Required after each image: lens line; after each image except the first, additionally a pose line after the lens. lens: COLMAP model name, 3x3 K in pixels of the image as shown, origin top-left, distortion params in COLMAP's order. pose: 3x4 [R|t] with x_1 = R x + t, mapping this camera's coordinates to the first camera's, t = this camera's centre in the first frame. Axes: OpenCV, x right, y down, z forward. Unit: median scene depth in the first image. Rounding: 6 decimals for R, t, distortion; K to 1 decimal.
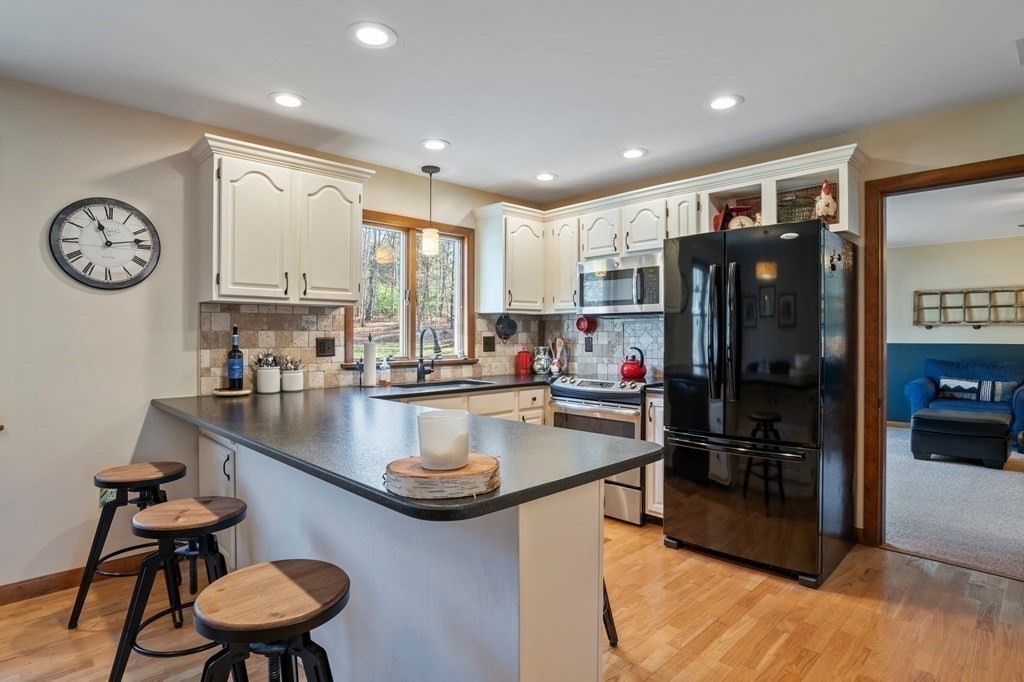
lens RADIAL K [[543.4, 0, 522.3], [0, 543.4, 339.7], [0, 0, 1]] dist [-0.043274, 0.015712]
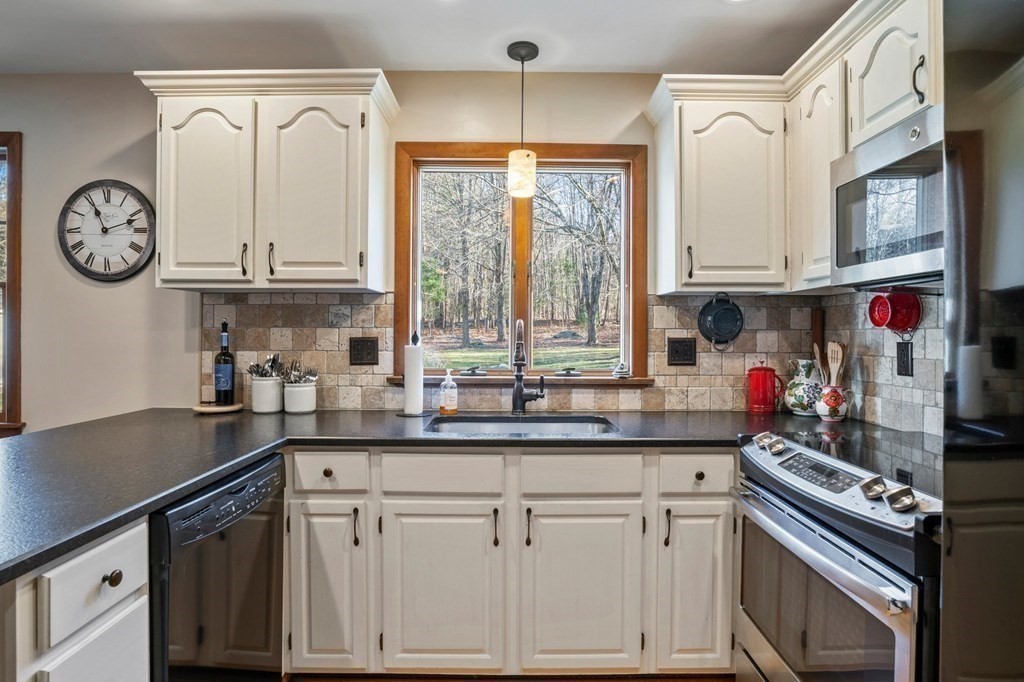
lens RADIAL K [[543.4, 0, 515.5], [0, 543.4, 336.3], [0, 0, 1]] dist [-0.043274, 0.015712]
pose [[0.713175, 0.006012, -0.700960, 0.255454], [-0.011138, 0.999934, -0.002756, -0.005543], [0.700897, 0.009773, 0.713195, 0.633492]]
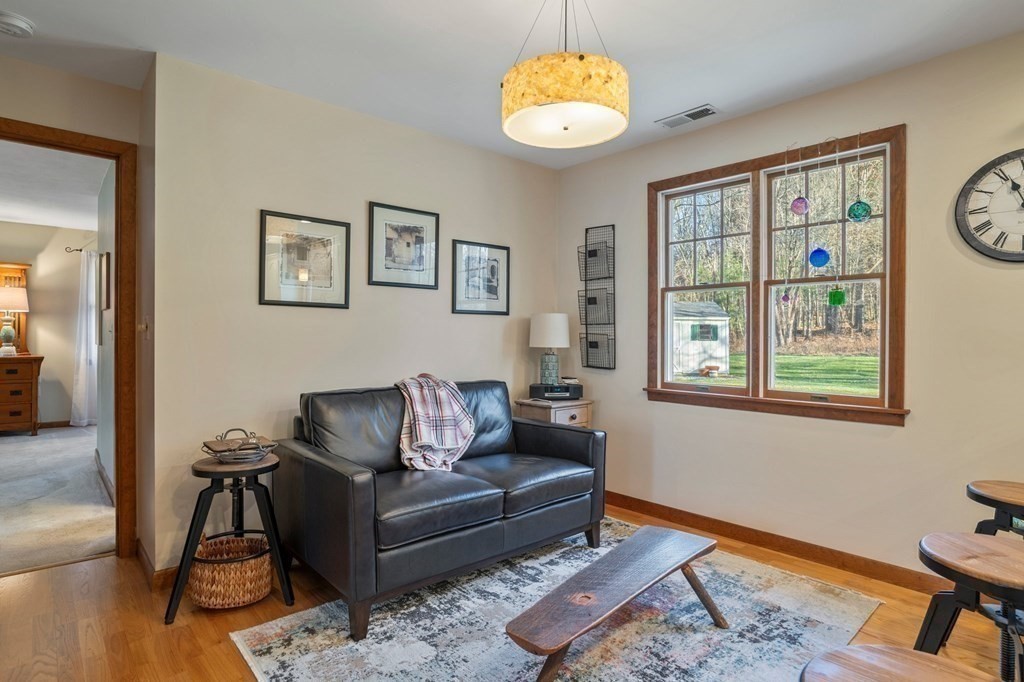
lens RADIAL K [[543.4, 0, 506.3], [0, 543.4, 339.3], [0, 0, 1]] dist [-0.043274, 0.015712]
pose [[-0.060857, 0.006281, -0.998127, 0.050614], [-0.013636, 0.999882, 0.007123, 0.020958], [0.998053, 0.014043, -0.060764, 0.199646]]
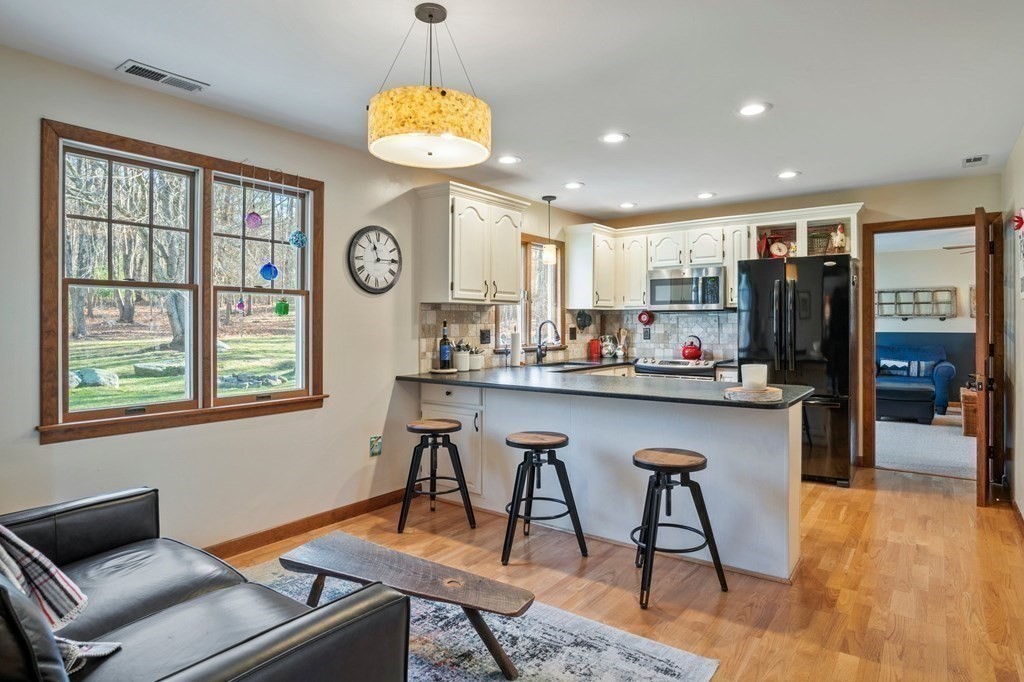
lens RADIAL K [[571.3, 0, 532.4], [0, 571.3, 327.8], [0, 0, 1]] dist [-0.032525, 0.014506]
pose [[0.986526, -0.002100, 0.163593, -0.470142], [0.002604, 0.999993, -0.002866, -0.002614], [-0.163586, 0.003254, 0.986524, -0.363302]]
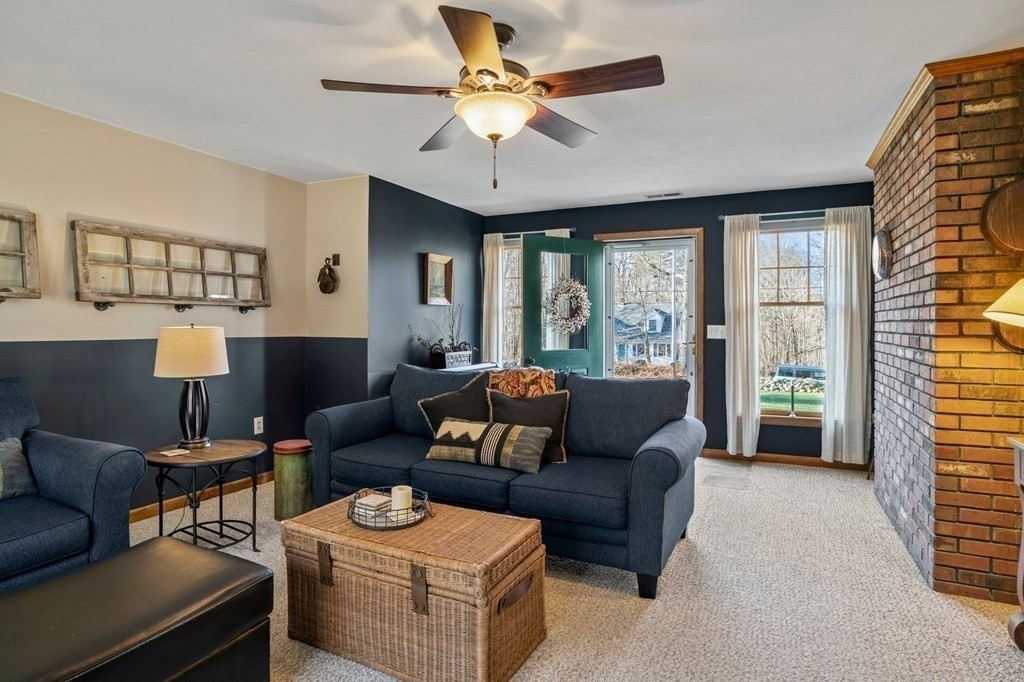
lens RADIAL K [[543.4, 0, 509.4], [0, 543.4, 329.5], [0, 0, 1]] dist [-0.043274, 0.015712]
pose [[-0.312458, -0.011279, 0.949864, 0.743768], [0.000224, 0.999929, 0.011947, -0.011381], [-0.949931, 0.003946, -0.312434, 1.314441]]
